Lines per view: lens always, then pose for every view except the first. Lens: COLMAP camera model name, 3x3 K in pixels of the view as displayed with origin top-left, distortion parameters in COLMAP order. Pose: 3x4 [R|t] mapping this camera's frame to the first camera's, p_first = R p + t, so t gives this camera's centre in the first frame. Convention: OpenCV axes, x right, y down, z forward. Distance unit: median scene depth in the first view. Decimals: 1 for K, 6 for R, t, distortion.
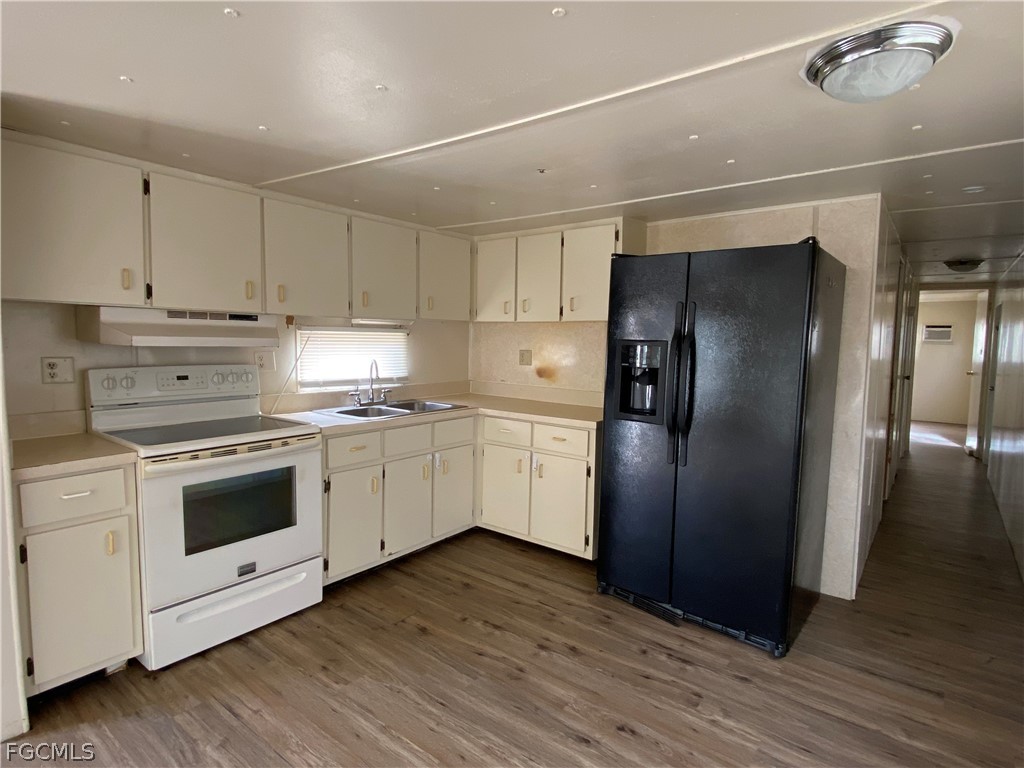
lens RADIAL K [[546.9, 0, 512.0], [0, 546.9, 384.0], [0, 0, 1]] dist [0.022717, -0.030574]
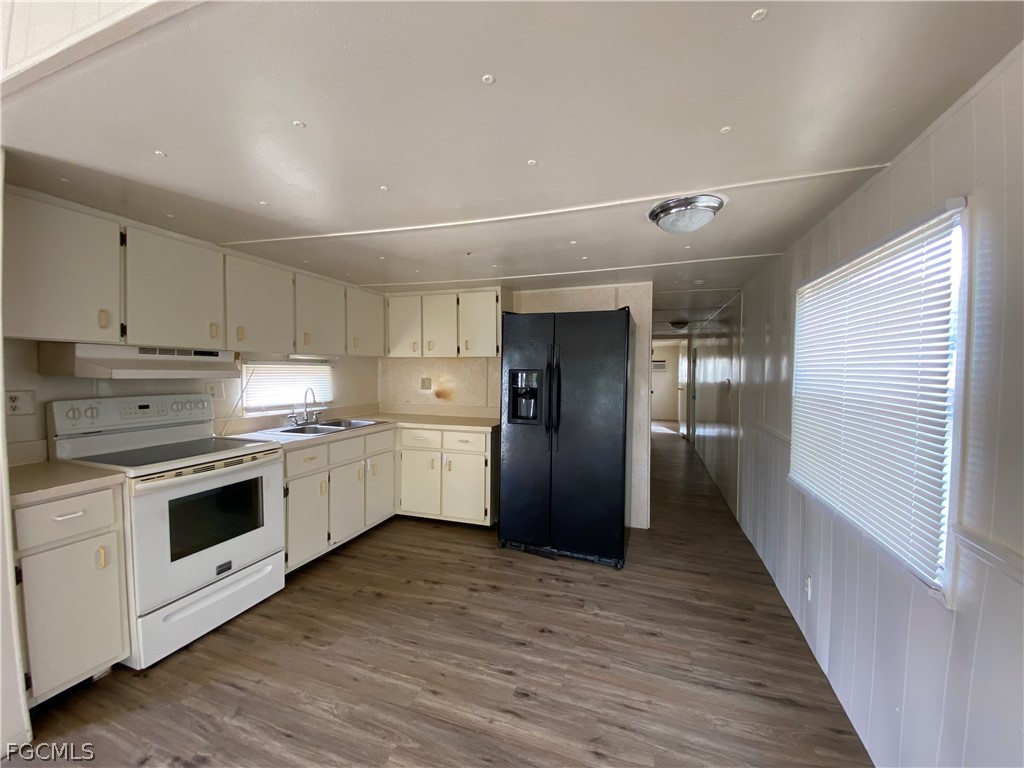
lens RADIAL K [[410.0, 0, 508.8], [0, 410.0, 385.7], [0, 0, 1]] dist [0.002277, -0.013989]
pose [[0.945246, -0.021895, 0.325624, -0.175658], [0.037289, 0.998459, -0.041109, 0.008235], [-0.324222, 0.051000, 0.944605, -0.034762]]
